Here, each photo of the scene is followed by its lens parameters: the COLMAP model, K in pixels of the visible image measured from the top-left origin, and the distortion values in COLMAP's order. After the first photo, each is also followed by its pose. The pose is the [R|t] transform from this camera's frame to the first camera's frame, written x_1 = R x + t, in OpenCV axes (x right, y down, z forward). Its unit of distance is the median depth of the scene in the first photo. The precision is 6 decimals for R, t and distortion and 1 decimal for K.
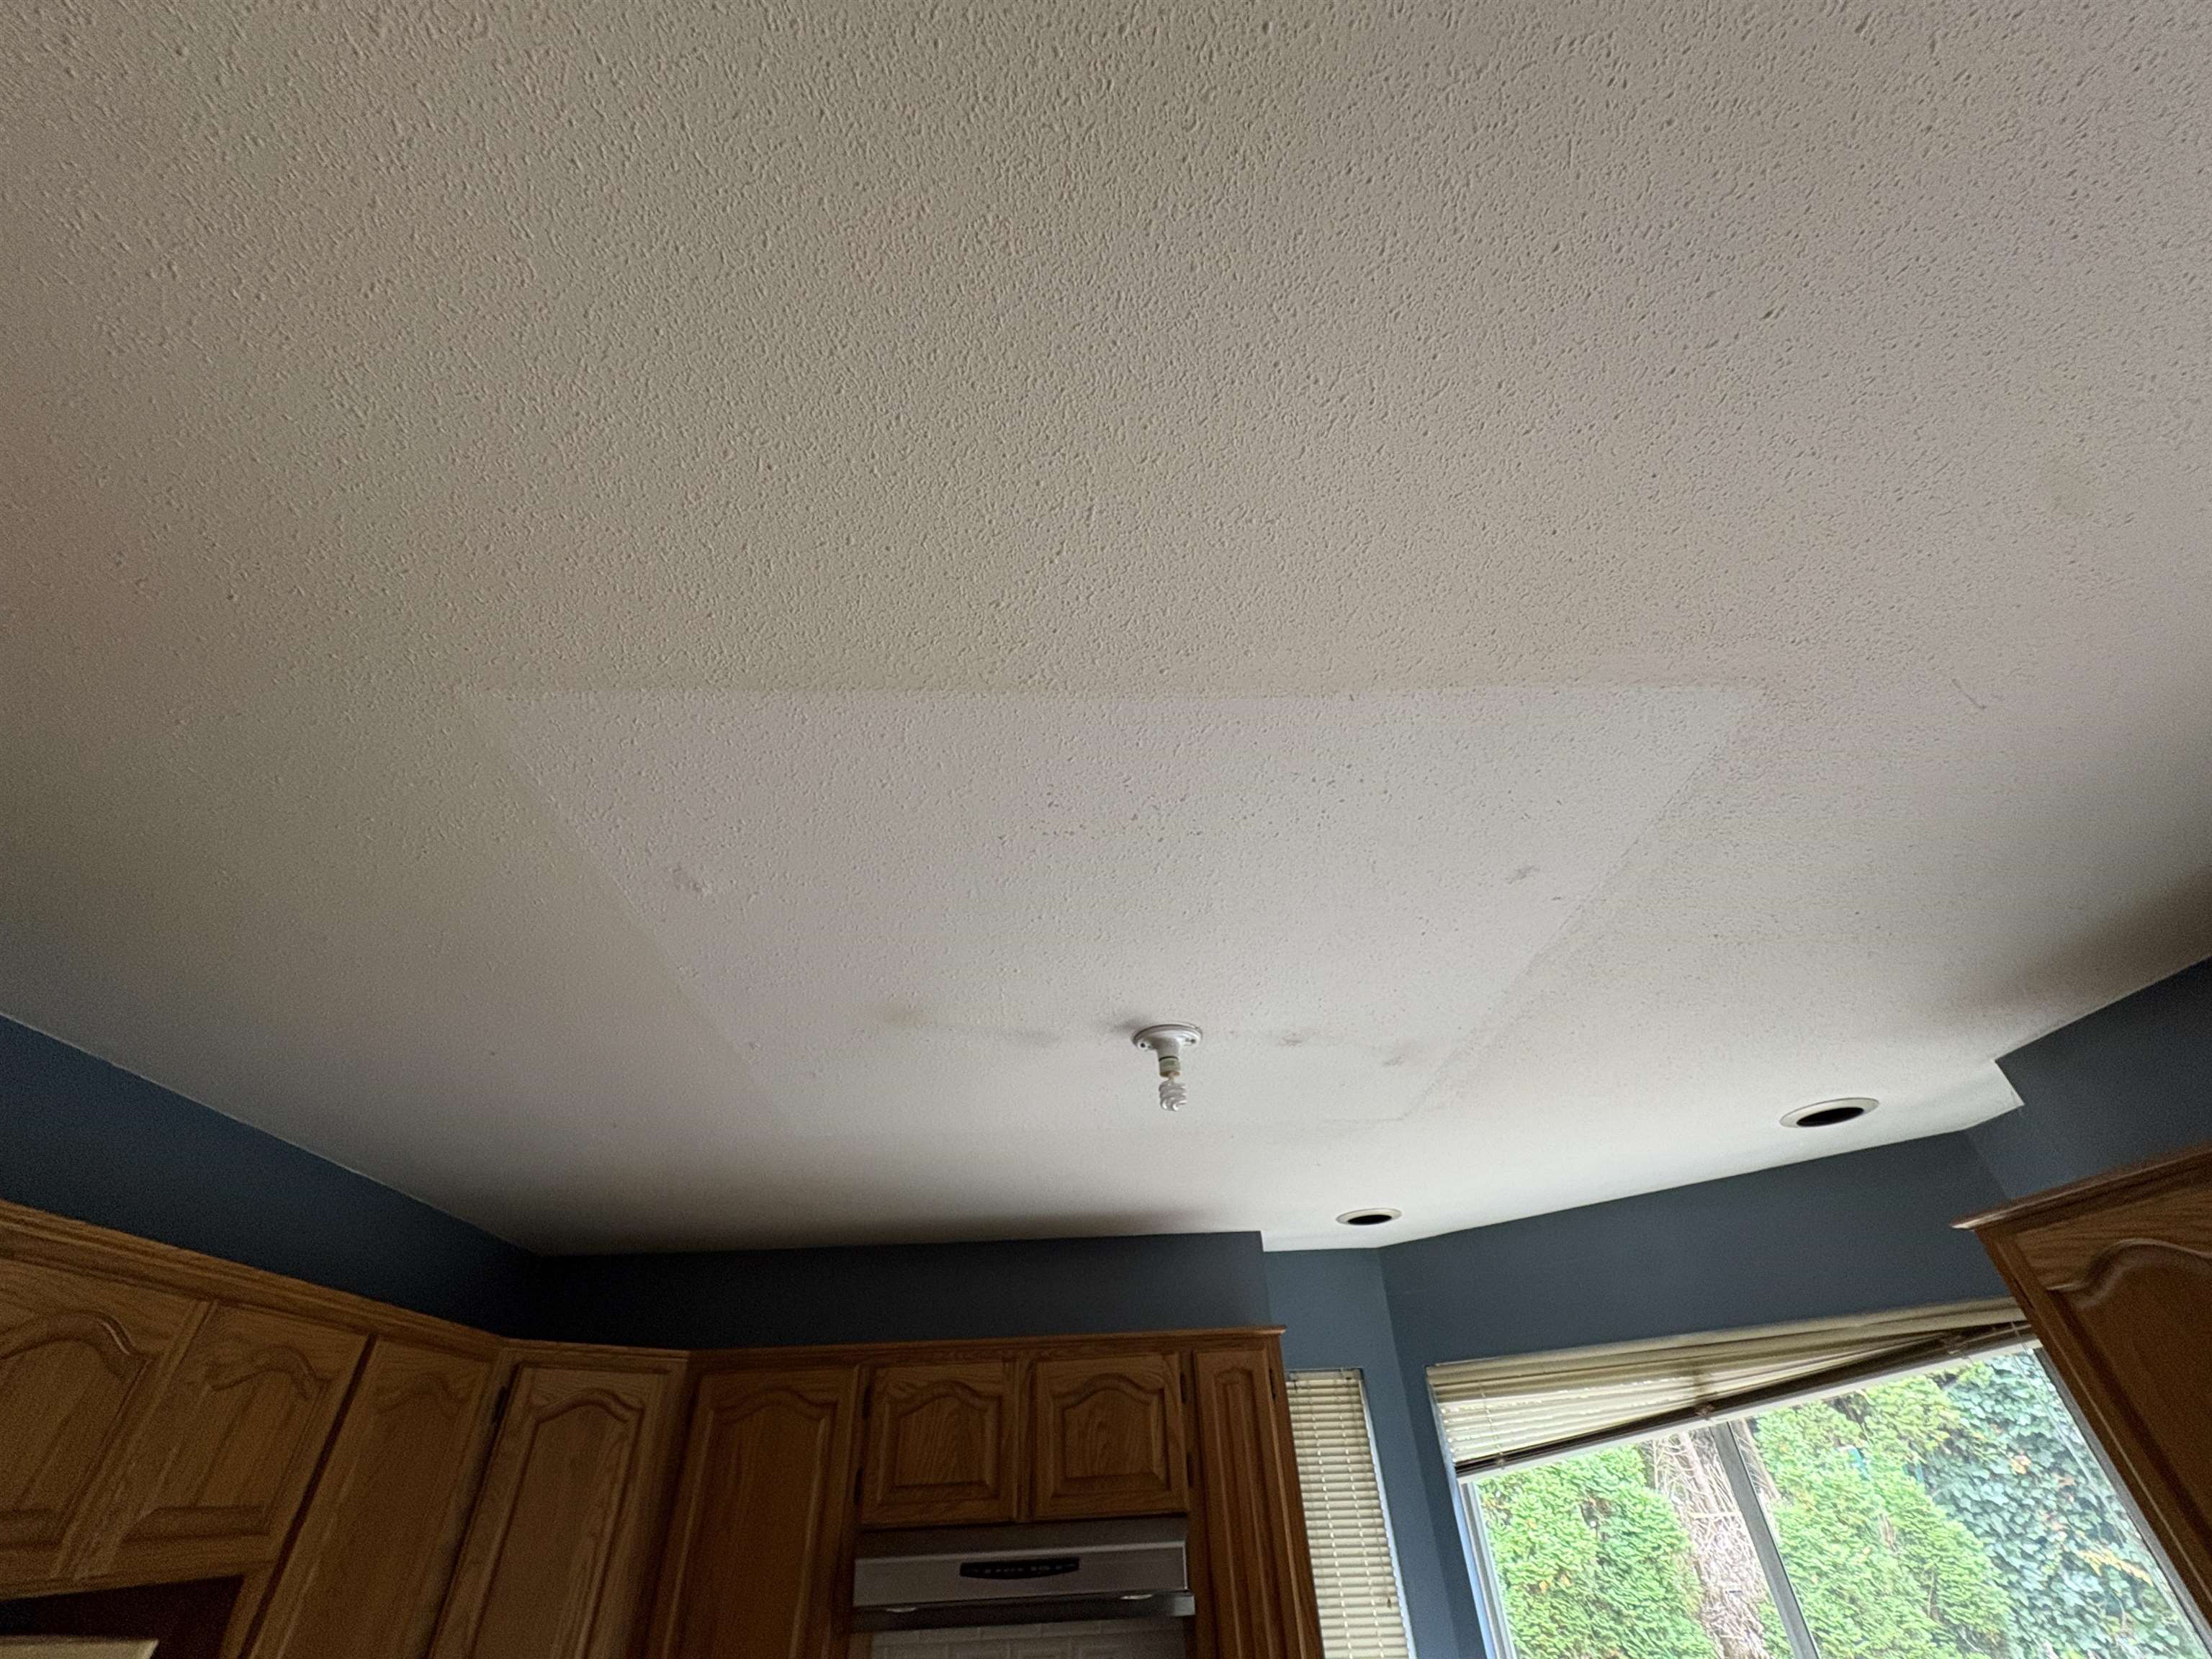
lens RADIAL K [[877.0, 0, 1106.0], [0, 877.0, 829.5], [0, 0, 1]] dist [0.001151, 0.000232]
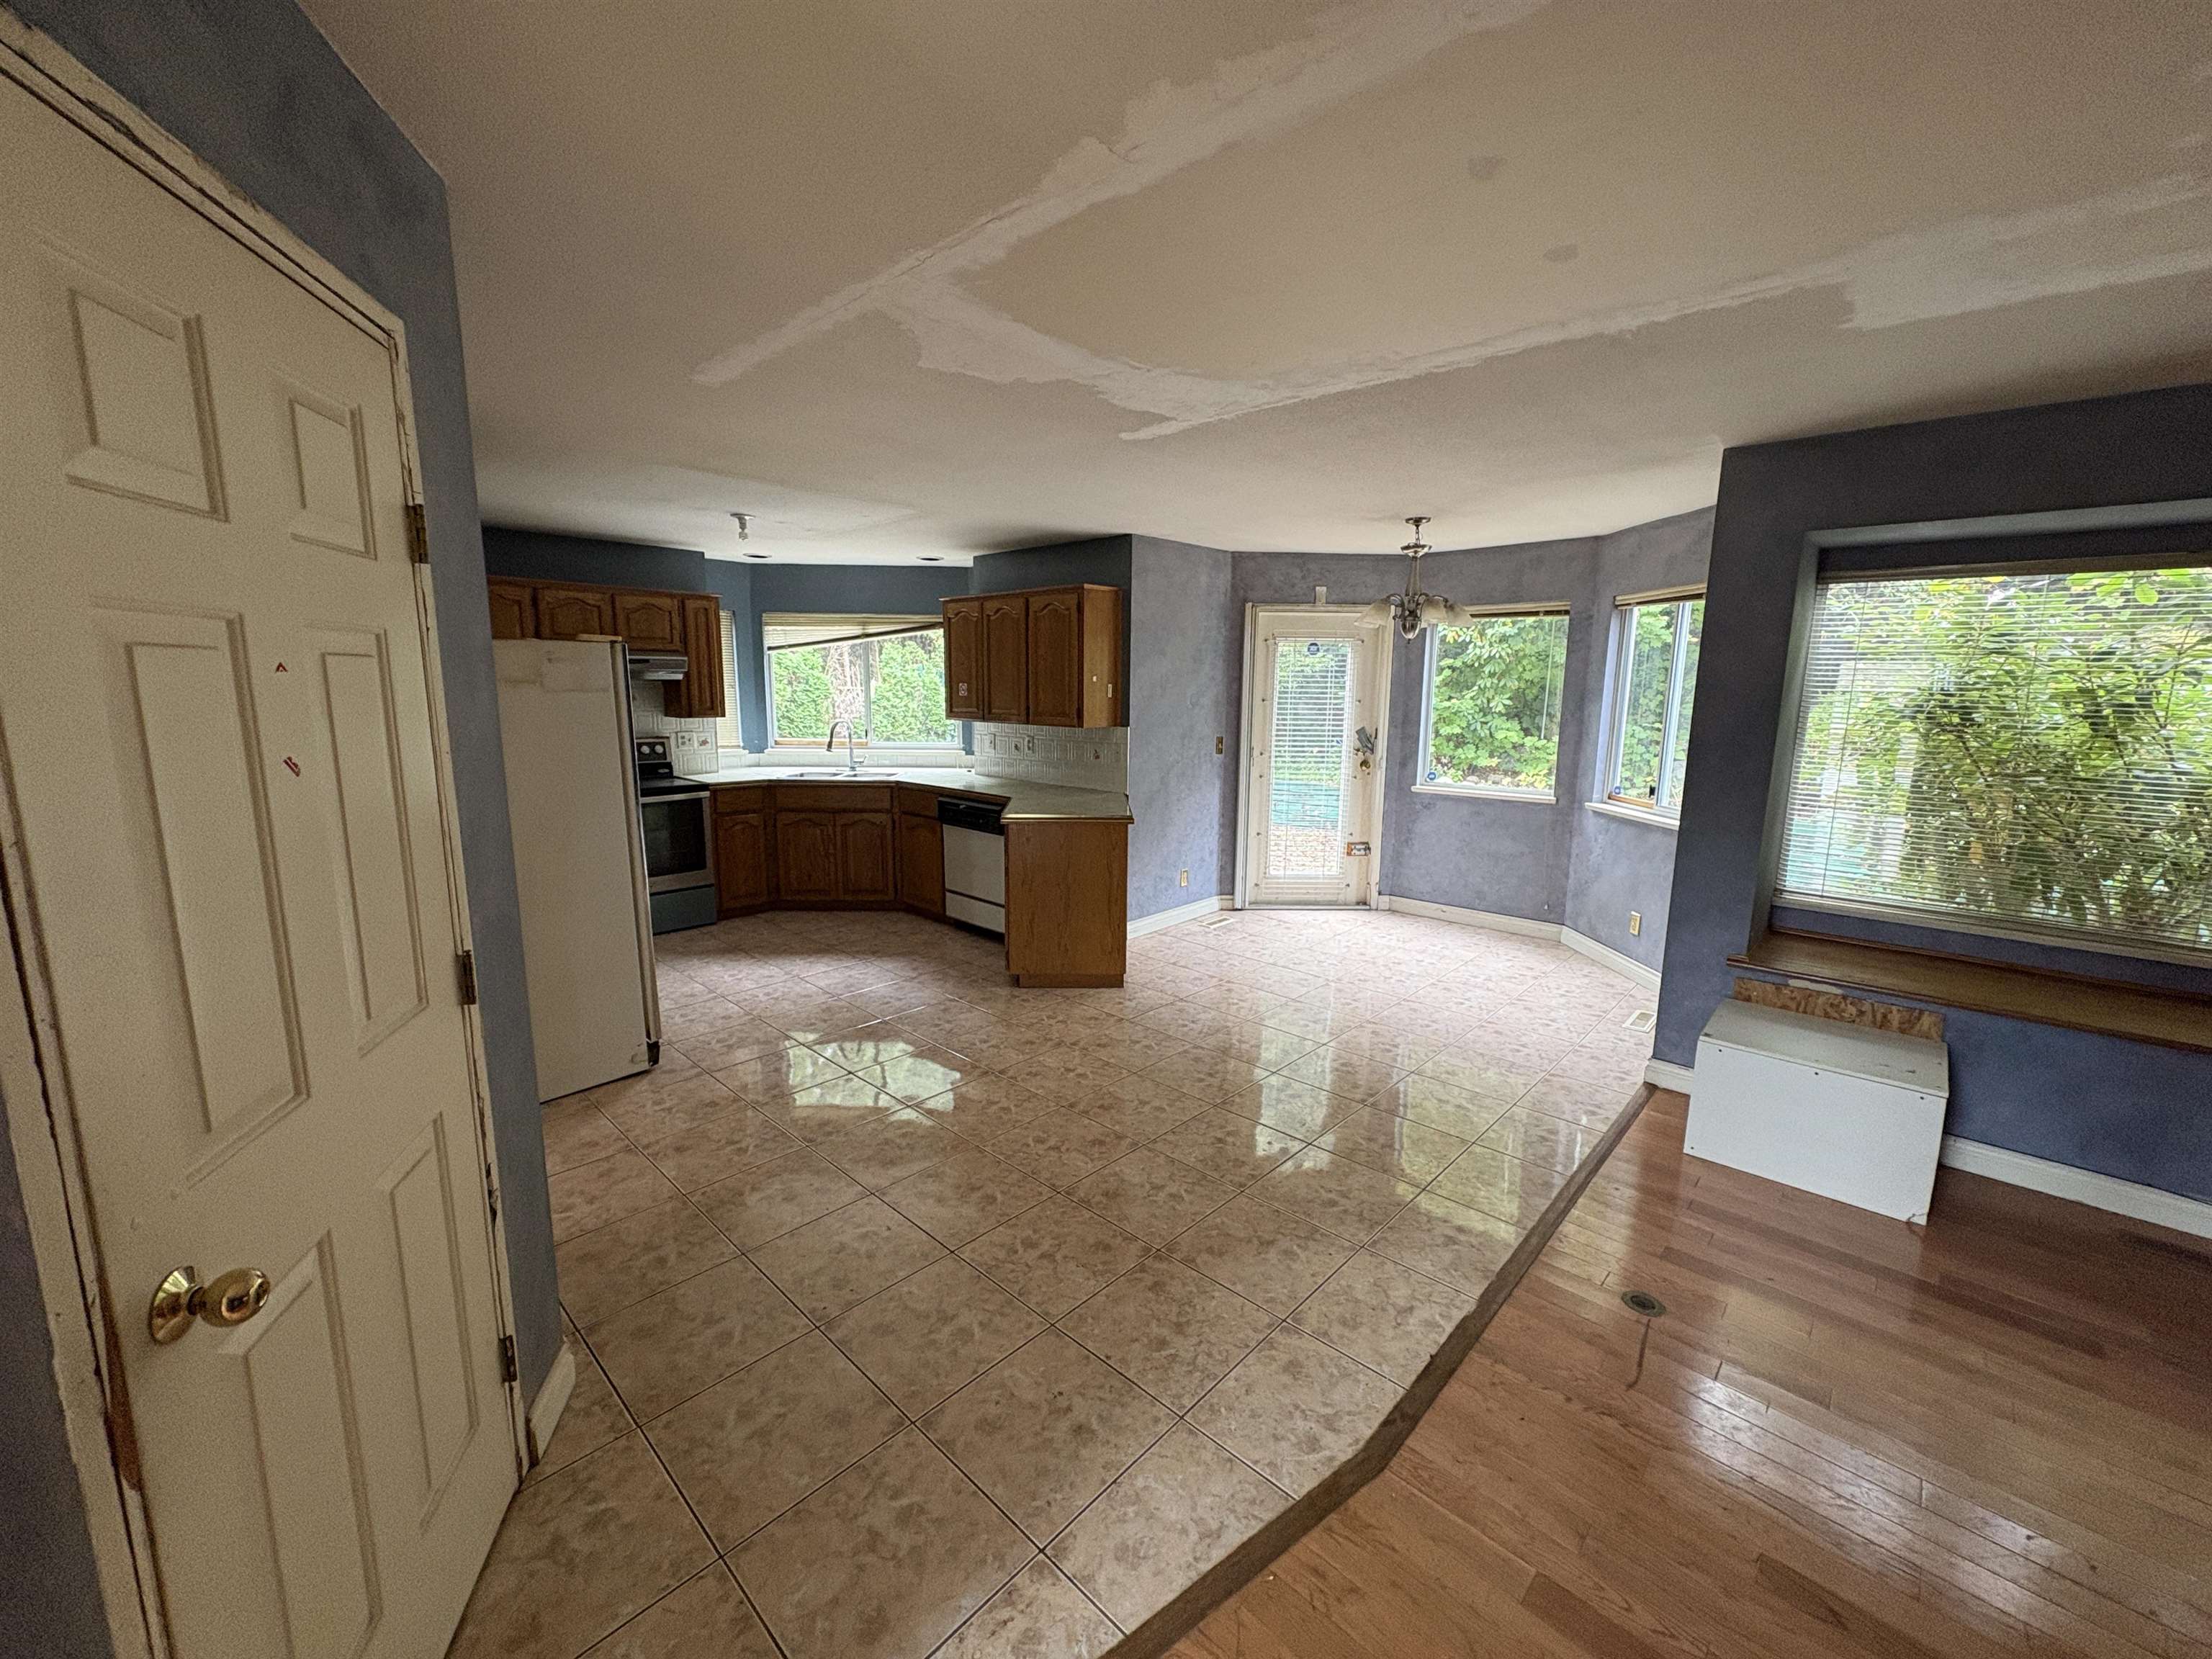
lens RADIAL K [[877.0, 0, 1106.0], [0, 877.0, 829.5], [0, 0, 1]] dist [0.001151, 0.000232]
pose [[0.702064, -0.068893, 0.708773, -0.759607], [-0.458994, 0.717196, 0.524361, -0.686169], [-0.544455, -0.693457, 0.471896, -1.109581]]
